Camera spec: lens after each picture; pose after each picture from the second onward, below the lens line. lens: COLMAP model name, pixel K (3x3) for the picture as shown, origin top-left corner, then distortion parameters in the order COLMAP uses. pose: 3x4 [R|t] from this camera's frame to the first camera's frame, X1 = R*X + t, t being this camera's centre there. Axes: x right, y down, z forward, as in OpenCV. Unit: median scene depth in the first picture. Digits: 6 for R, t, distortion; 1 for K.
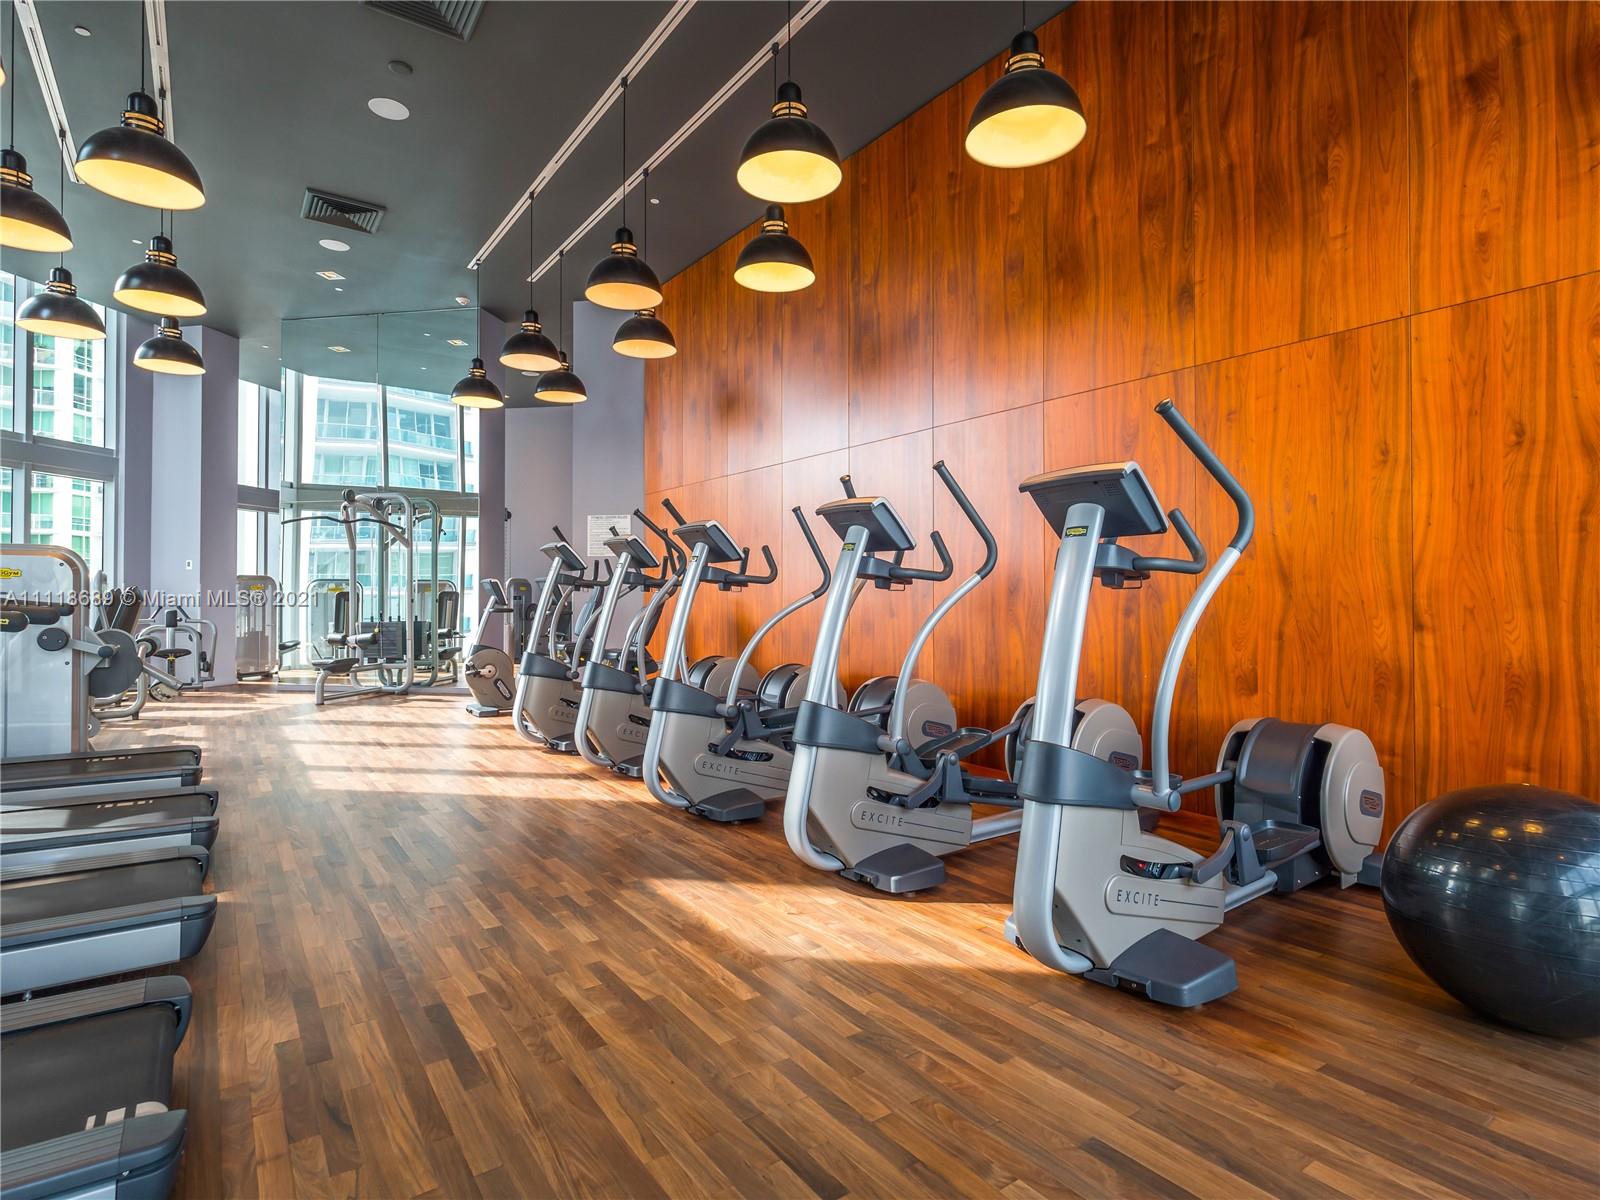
lens RADIAL K [[834.1, 0, 795.3], [0, 834.1, 594.4], [0, 0, 1]] dist [-0.002311, -0.000916]
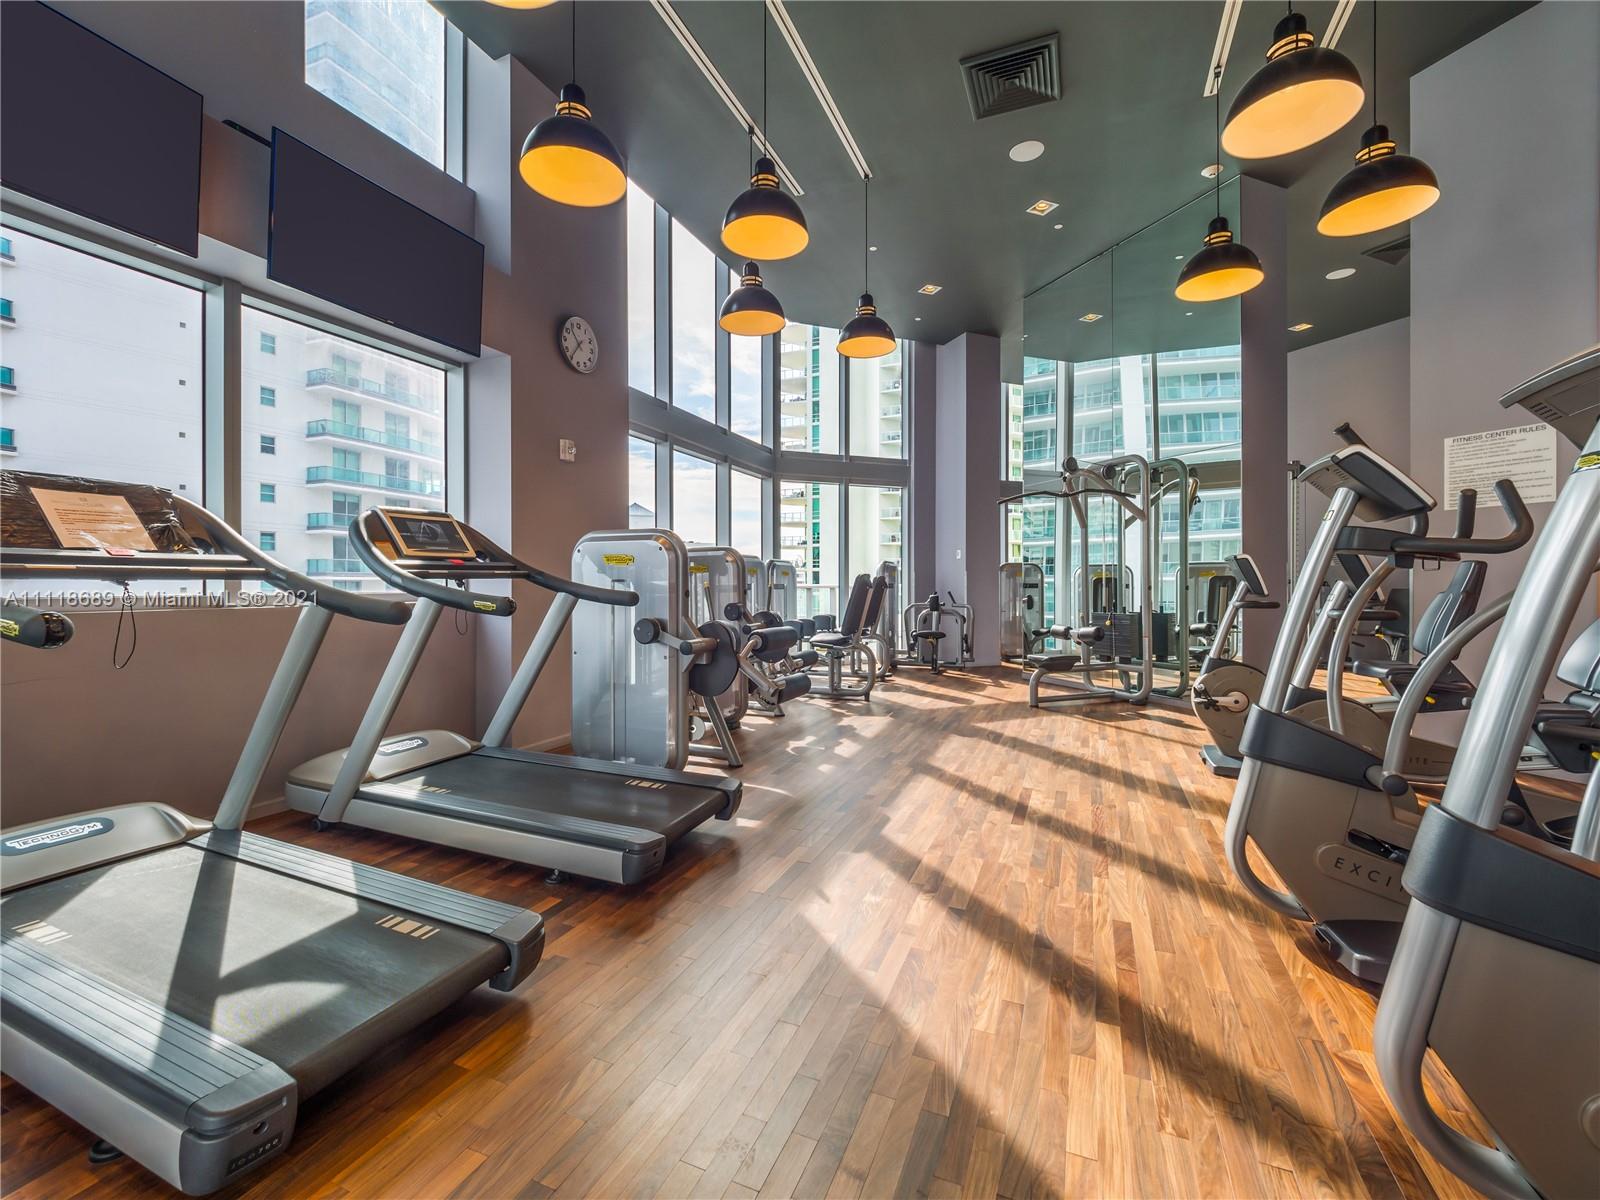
lens RADIAL K [[659.4, 0, 807.0], [0, 659.4, 587.9], [0, 0, 1]] dist [-0.000955, -0.000630]
pose [[0.520722, 0.003204, -0.853720, -0.104677], [0.005950, 0.999955, 0.007381, 0.001388], [0.853705, -0.008923, 0.520680, 0.437763]]
